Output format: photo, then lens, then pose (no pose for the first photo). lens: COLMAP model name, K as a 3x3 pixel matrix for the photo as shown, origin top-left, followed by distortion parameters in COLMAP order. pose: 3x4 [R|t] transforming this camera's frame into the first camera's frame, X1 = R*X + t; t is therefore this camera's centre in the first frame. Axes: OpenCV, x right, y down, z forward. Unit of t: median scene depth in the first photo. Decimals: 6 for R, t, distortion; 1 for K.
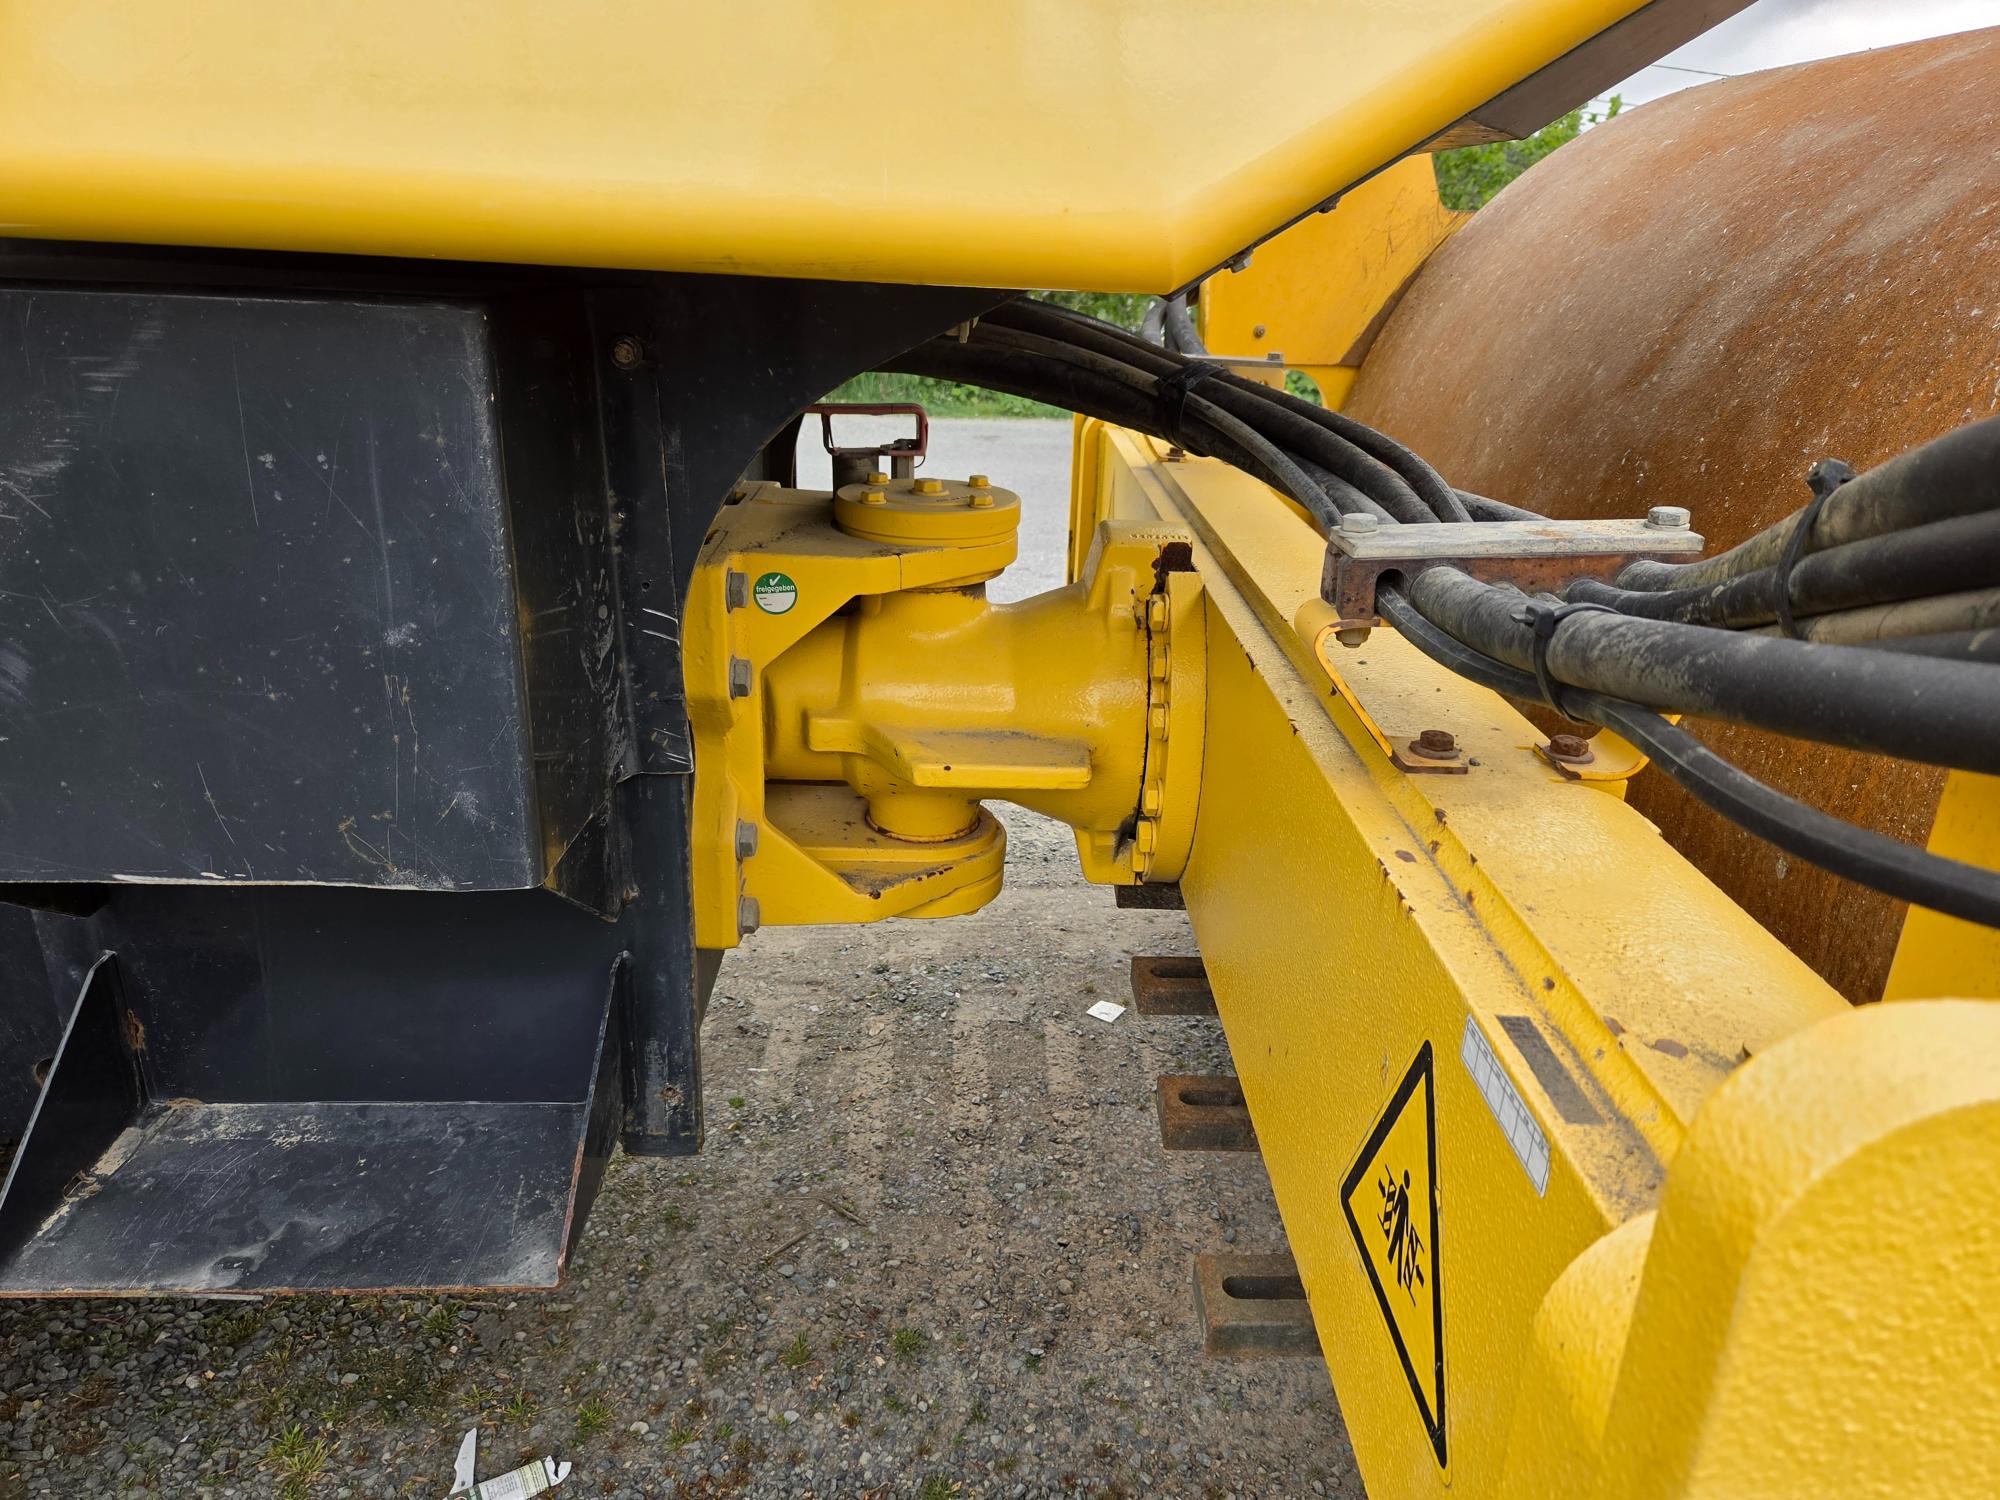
lens RADIAL K [[1342.8, 0, 1005.3], [0, 1342.8, 735.1], [0, 0, 1]] dist [0.069785, -0.056706]
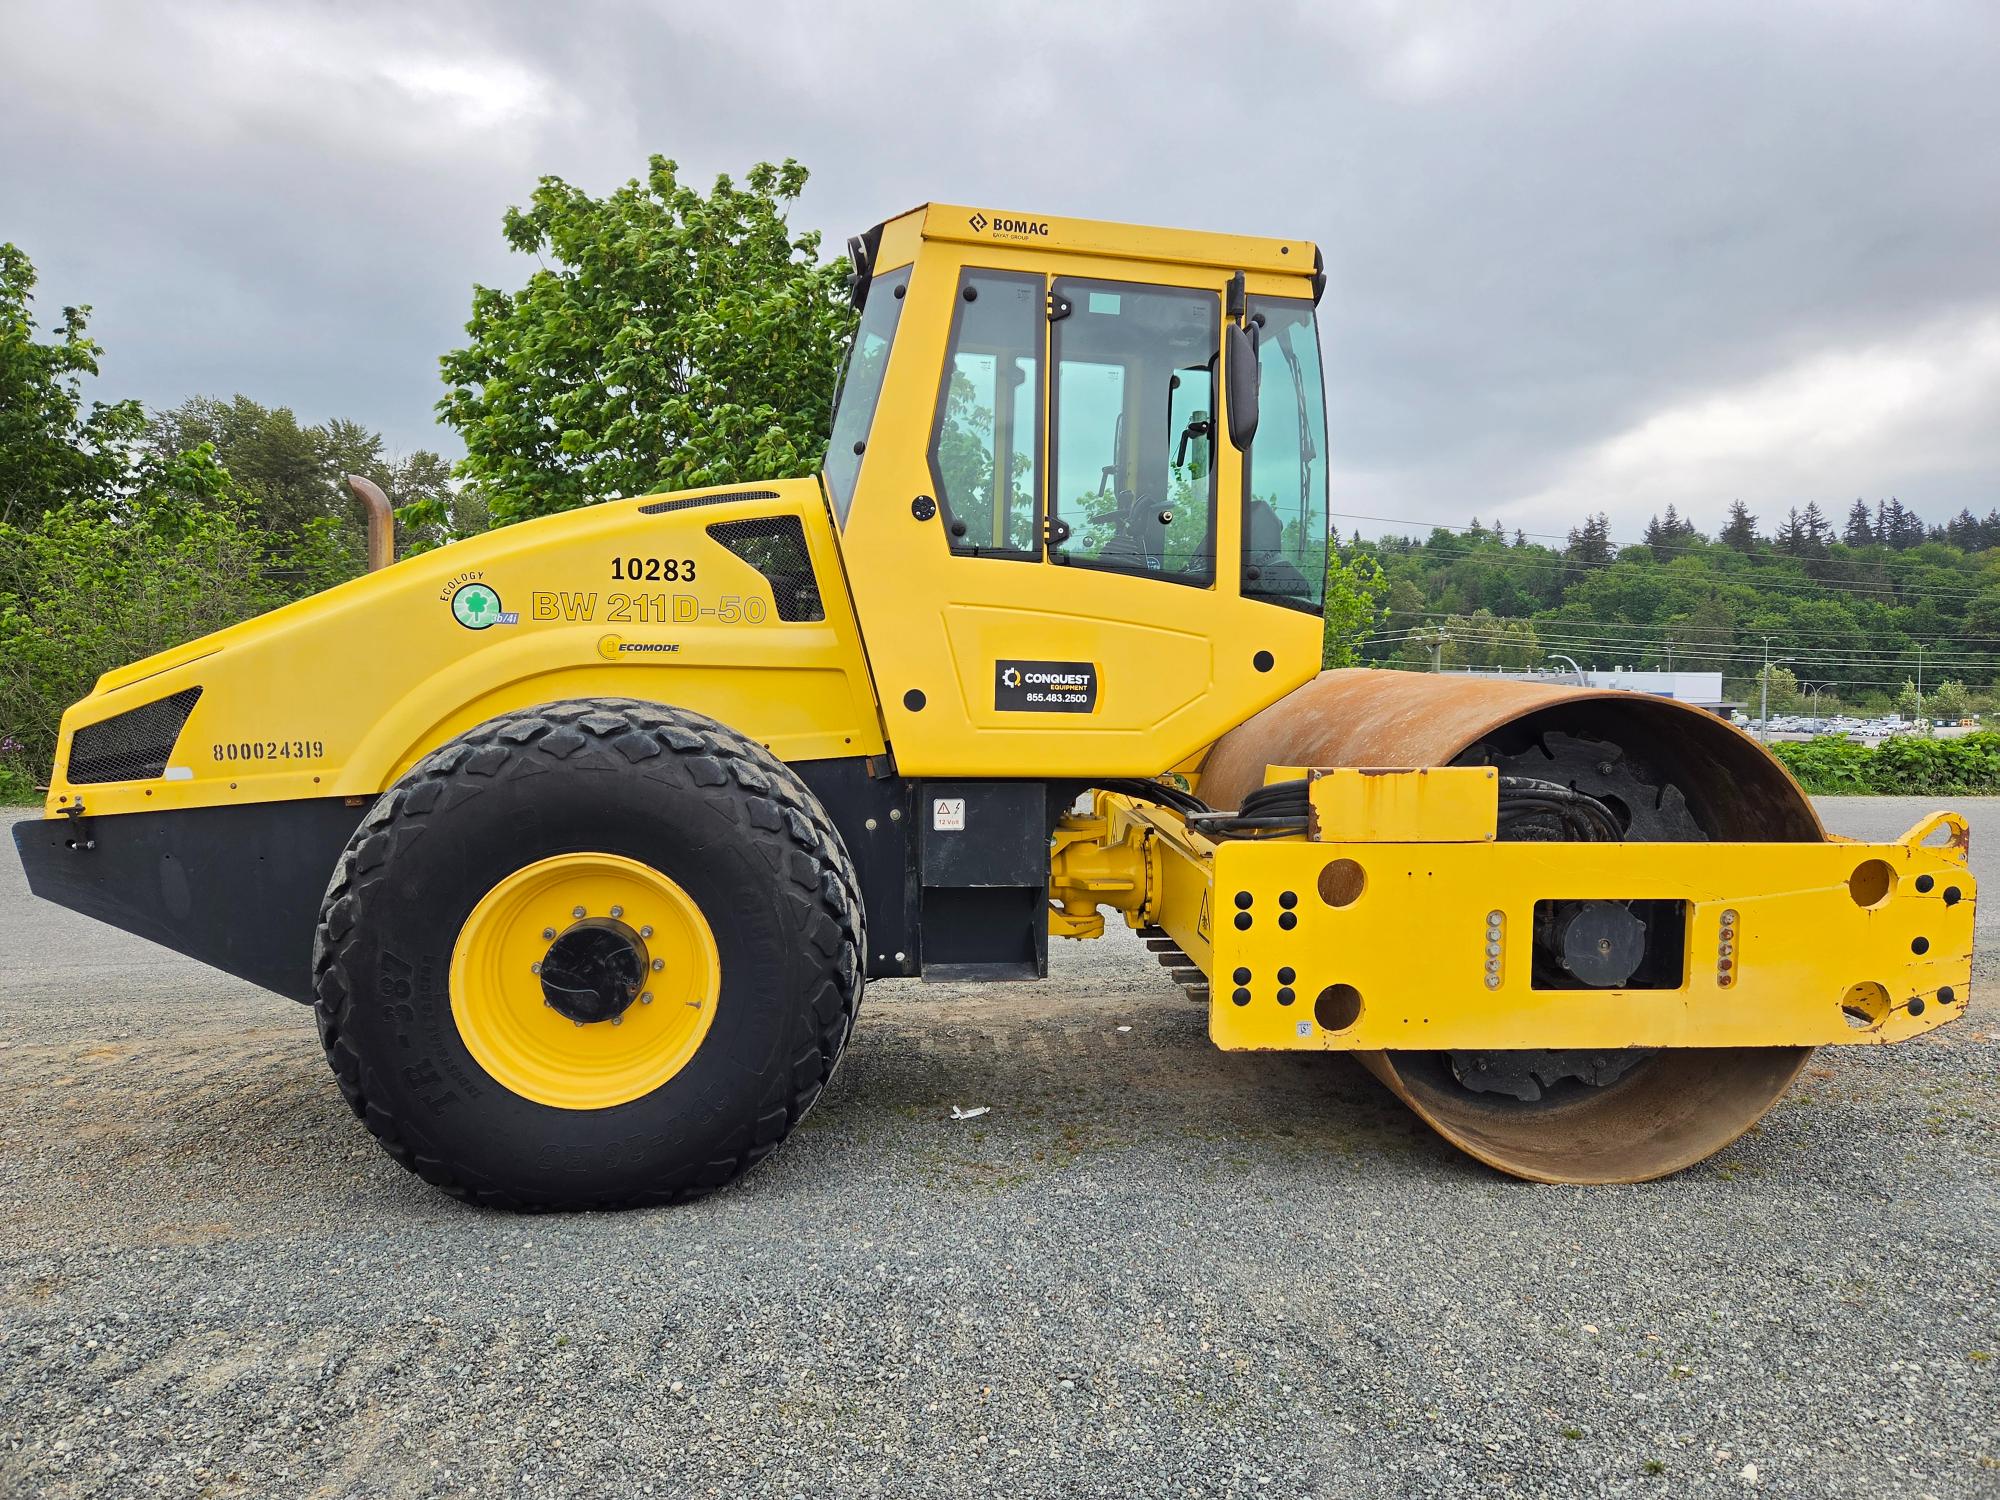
lens RADIAL K [[1342.8, 0, 1003.7], [0, 1342.8, 734.5], [0, 0, 1]] dist [0.069785, -0.056706]
pose [[0.996862, -0.029447, 0.073477, -0.530583], [0.047900, 0.963398, -0.263762, 0.558820], [-0.063021, 0.266454, 0.961785, -2.564756]]
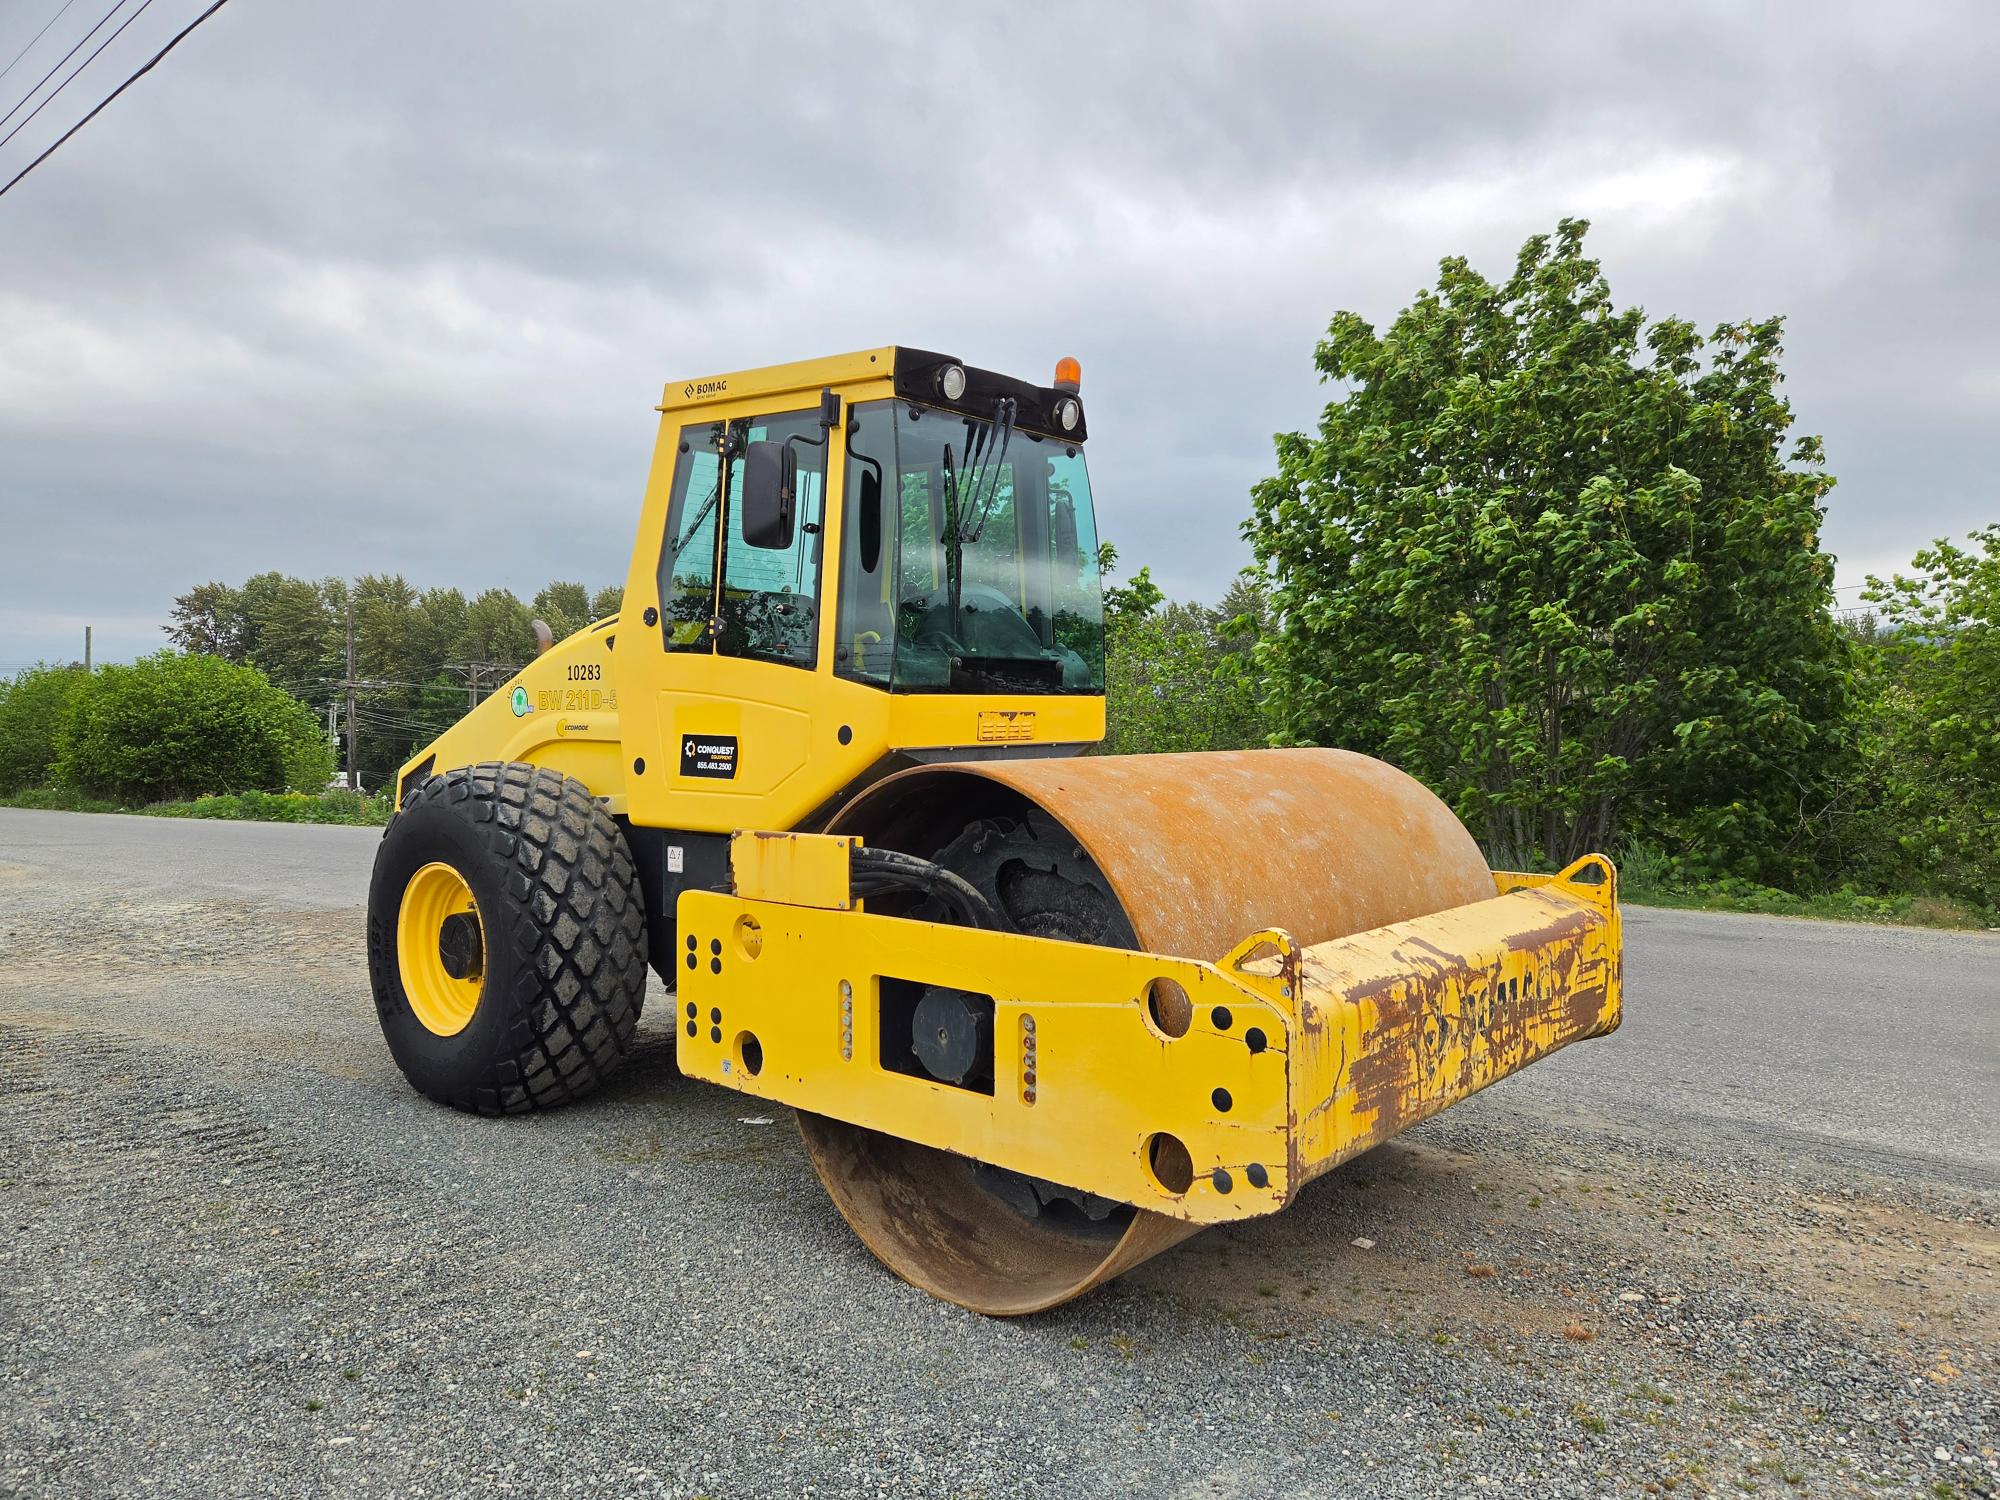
lens RADIAL K [[1342.8, 0, 1029.0], [0, 1342.8, 740.9], [0, 0, 1]] dist [0.069785, -0.056706]
pose [[0.743731, -0.026429, -0.667956, 2.972211], [-0.202930, 0.943138, -0.263268, 0.403149], [0.636933, 0.331349, 0.696078, -1.669871]]
